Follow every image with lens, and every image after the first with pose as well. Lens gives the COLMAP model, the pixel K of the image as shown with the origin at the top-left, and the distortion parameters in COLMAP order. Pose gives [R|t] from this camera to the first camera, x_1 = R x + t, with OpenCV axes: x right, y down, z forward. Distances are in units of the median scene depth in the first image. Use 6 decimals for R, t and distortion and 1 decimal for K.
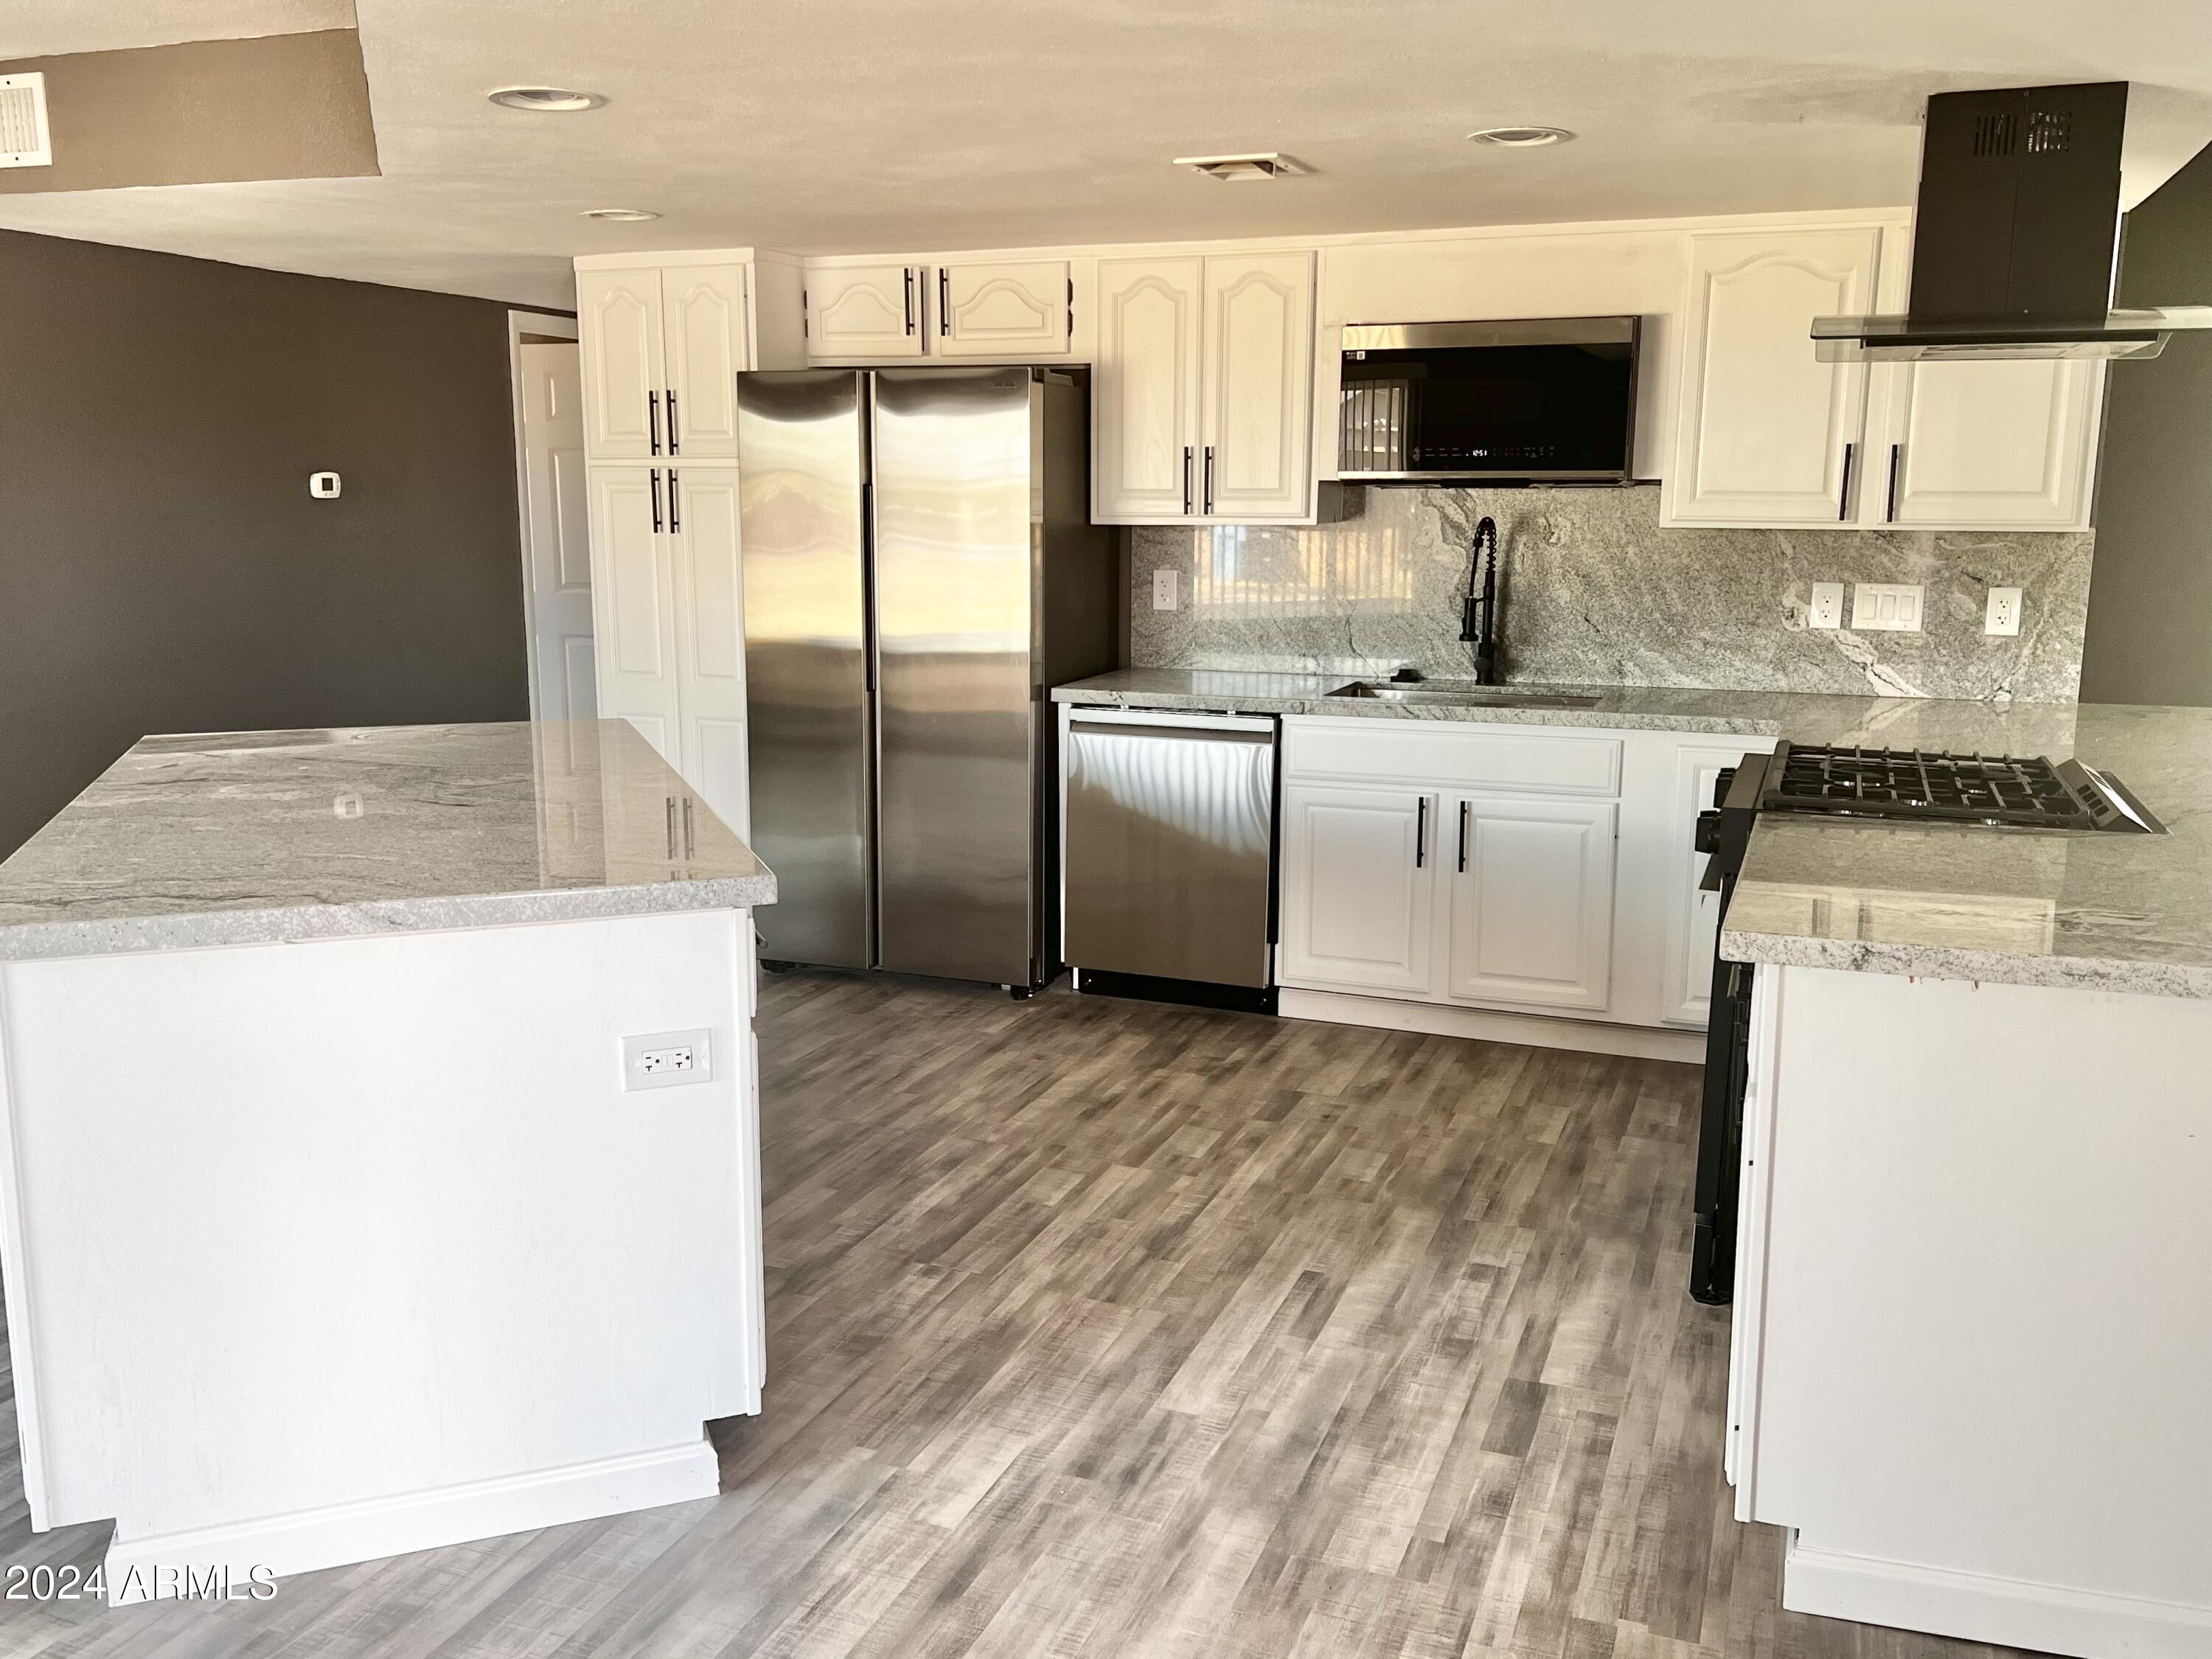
lens RADIAL K [[1855.8, 0, 1111.9], [0, 1855.8, 834.0], [0, 0, 1]] dist [0.025046, -0.042866]
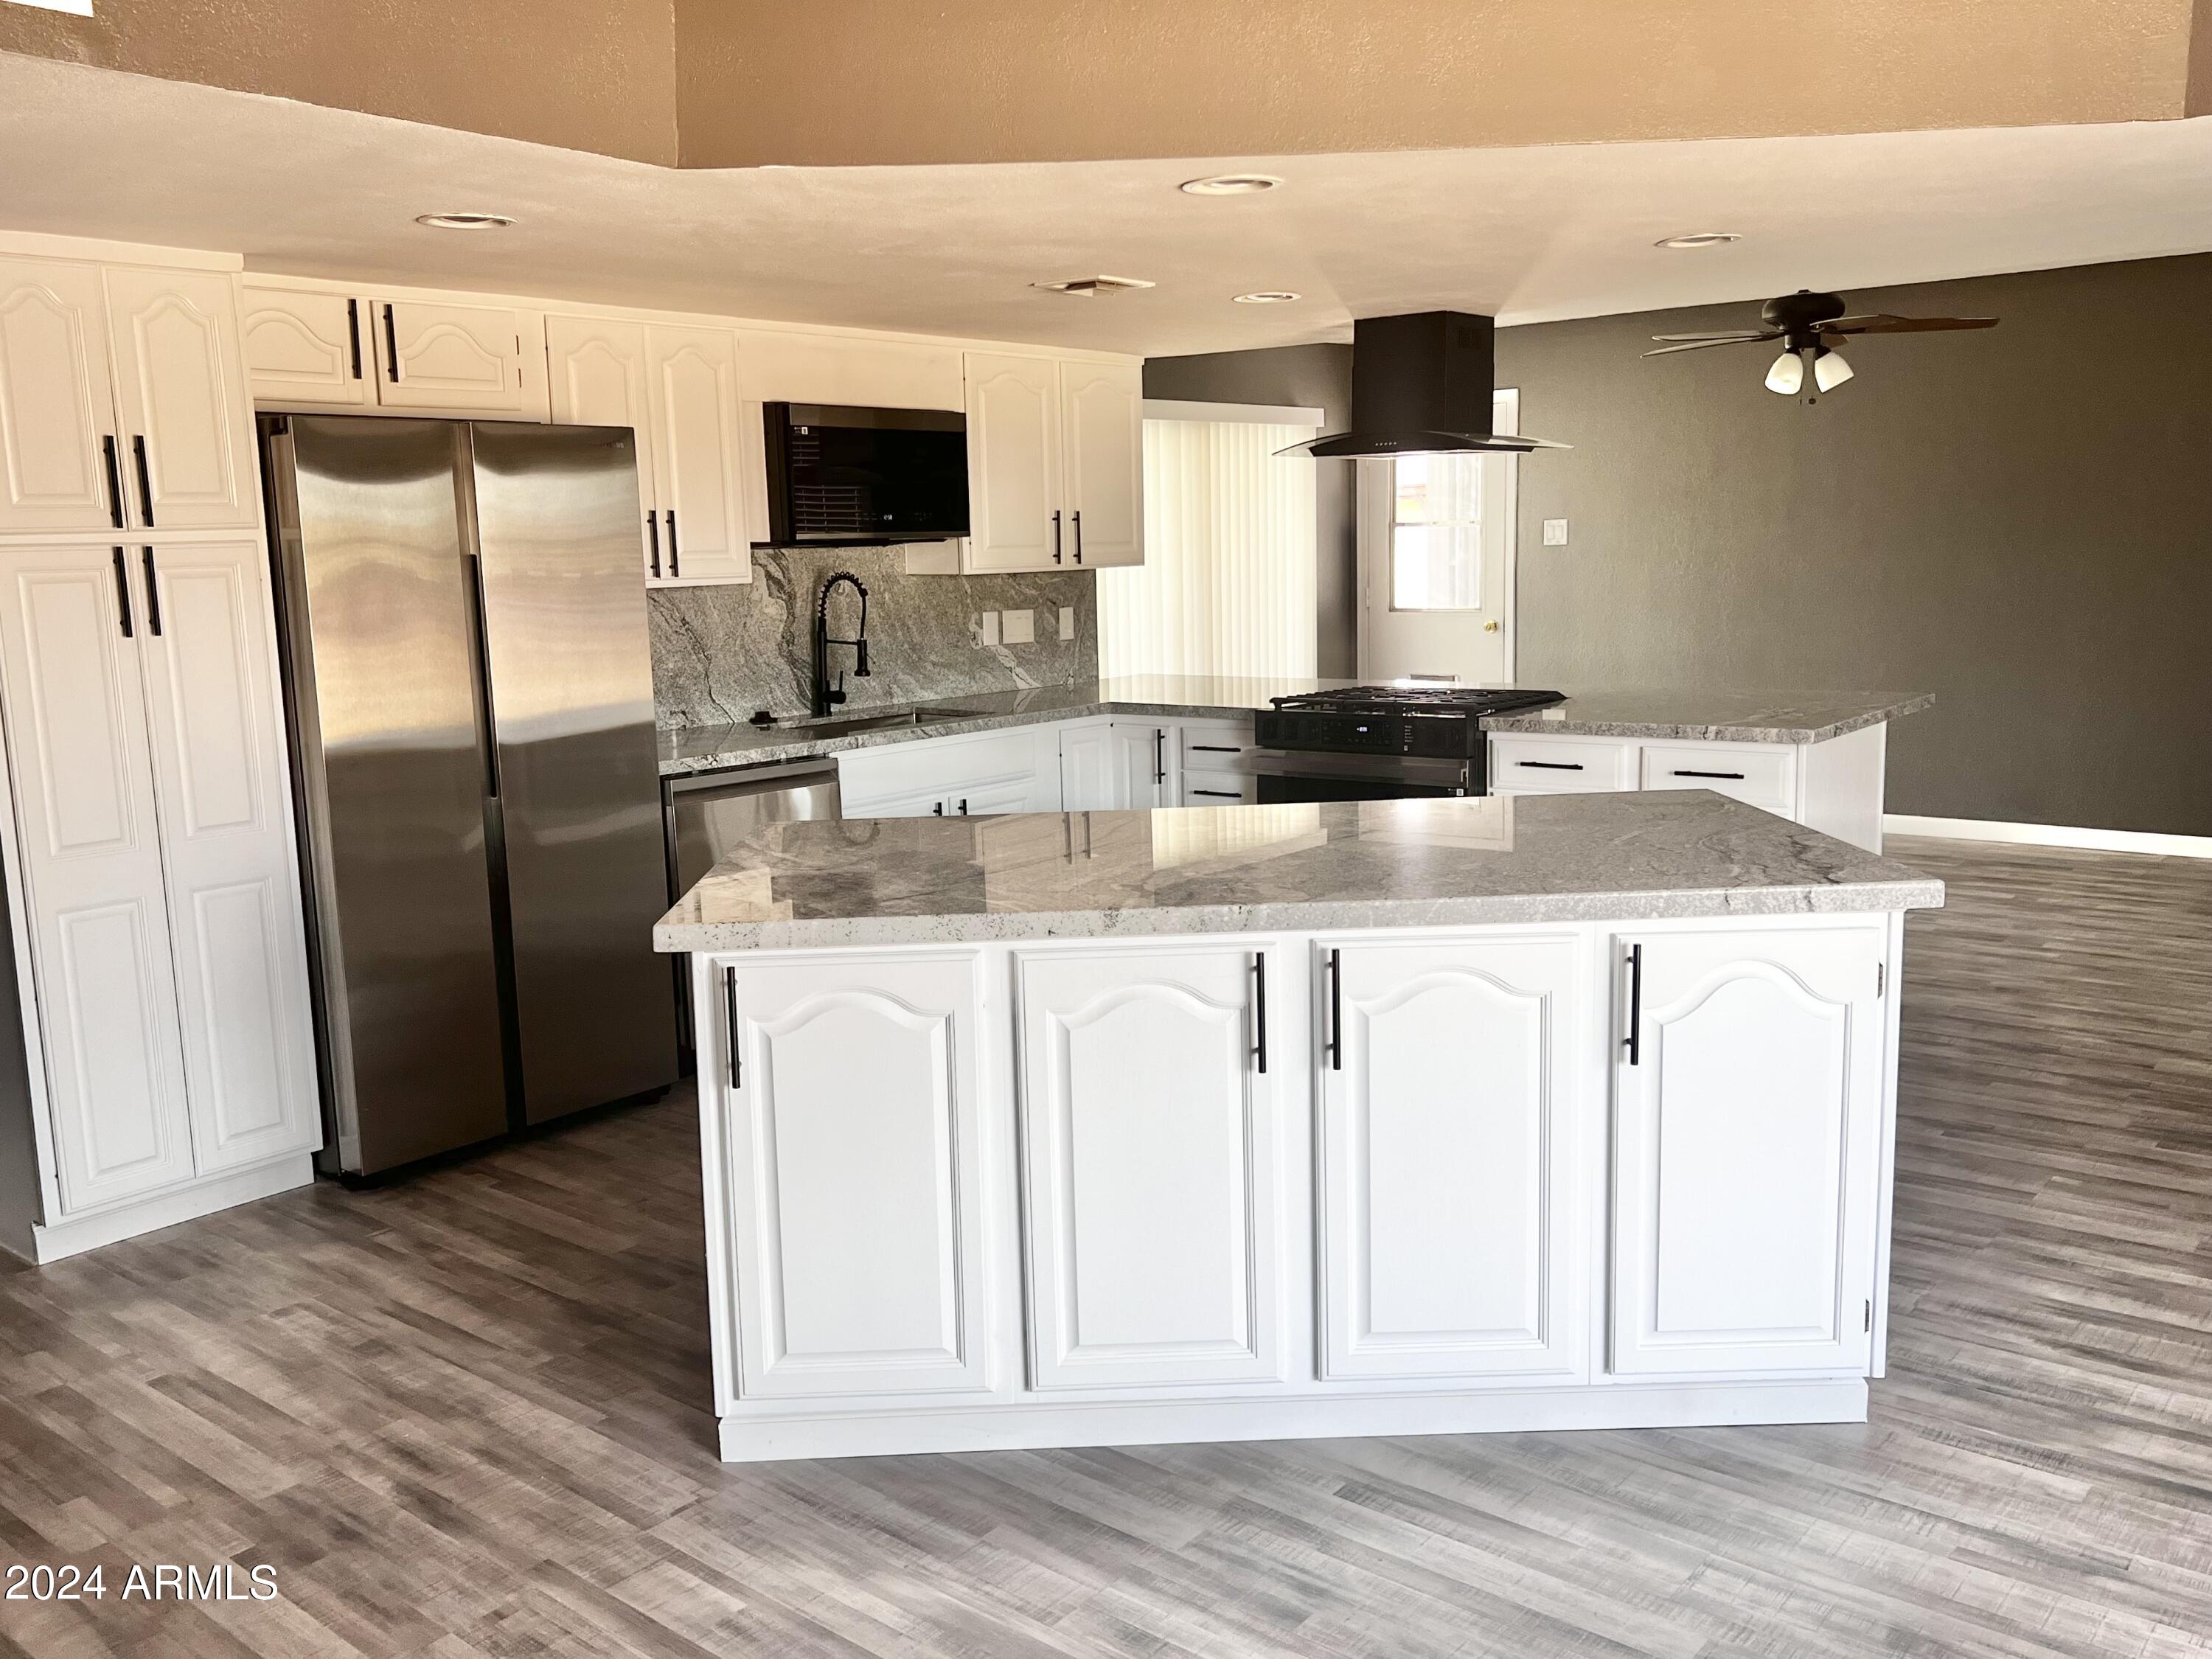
lens RADIAL K [[1855.8, 0, 1106.9], [0, 1855.8, 821.7], [0, 0, 1]] dist [0.025046, -0.042866]
pose [[0.316112, -0.157962, 0.935479, -0.853969], [0.195117, 0.975787, 0.098836, -0.099134], [-0.928441, 0.151285, 0.339279, 0.467077]]
